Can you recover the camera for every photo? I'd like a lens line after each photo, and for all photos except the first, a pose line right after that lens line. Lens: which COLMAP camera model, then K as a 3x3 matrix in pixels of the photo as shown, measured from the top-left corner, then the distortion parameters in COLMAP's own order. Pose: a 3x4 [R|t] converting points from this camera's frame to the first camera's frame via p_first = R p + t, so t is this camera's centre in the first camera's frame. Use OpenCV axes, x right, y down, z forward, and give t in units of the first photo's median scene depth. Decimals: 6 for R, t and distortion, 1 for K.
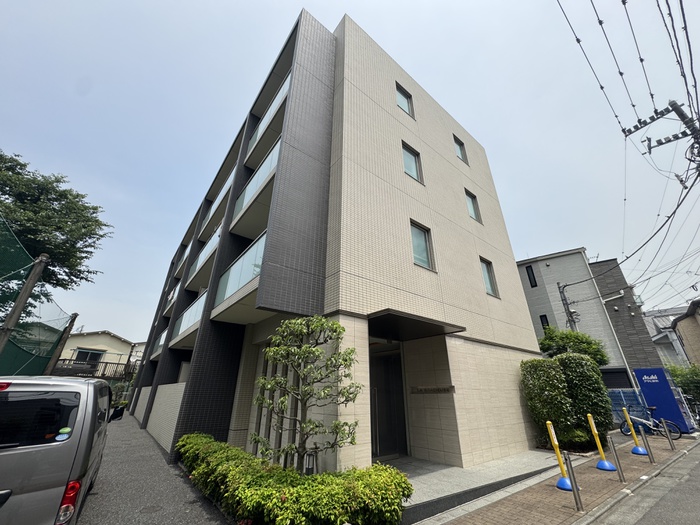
lens RADIAL K [[280.3, 0, 350.0], [0, 280.3, 262.5], [0, 0, 1]] dist [-0.001641, -0.000391]
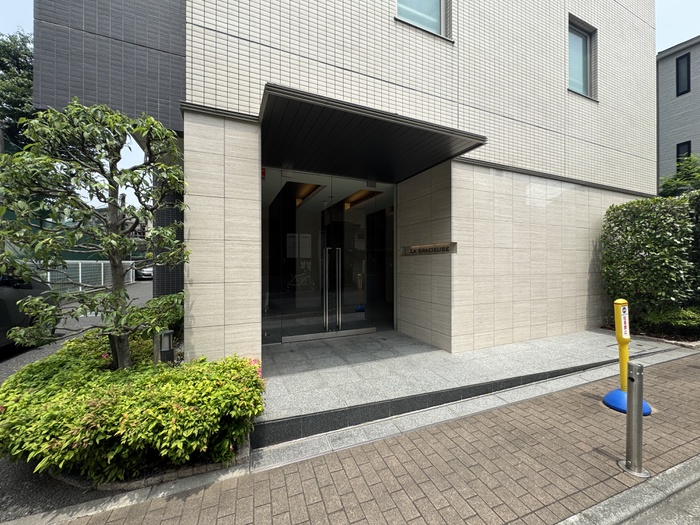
lens RADIAL K [[280.3, 0, 350.0], [0, 280.3, 262.5], [0, 0, 1]] dist [-0.001641, -0.000391]
pose [[0.965005, -0.004886, -0.262184, 0.291441], [0.115125, 0.906215, 0.406842, 0.193789], [0.235608, -0.422789, 0.875065, 0.370943]]
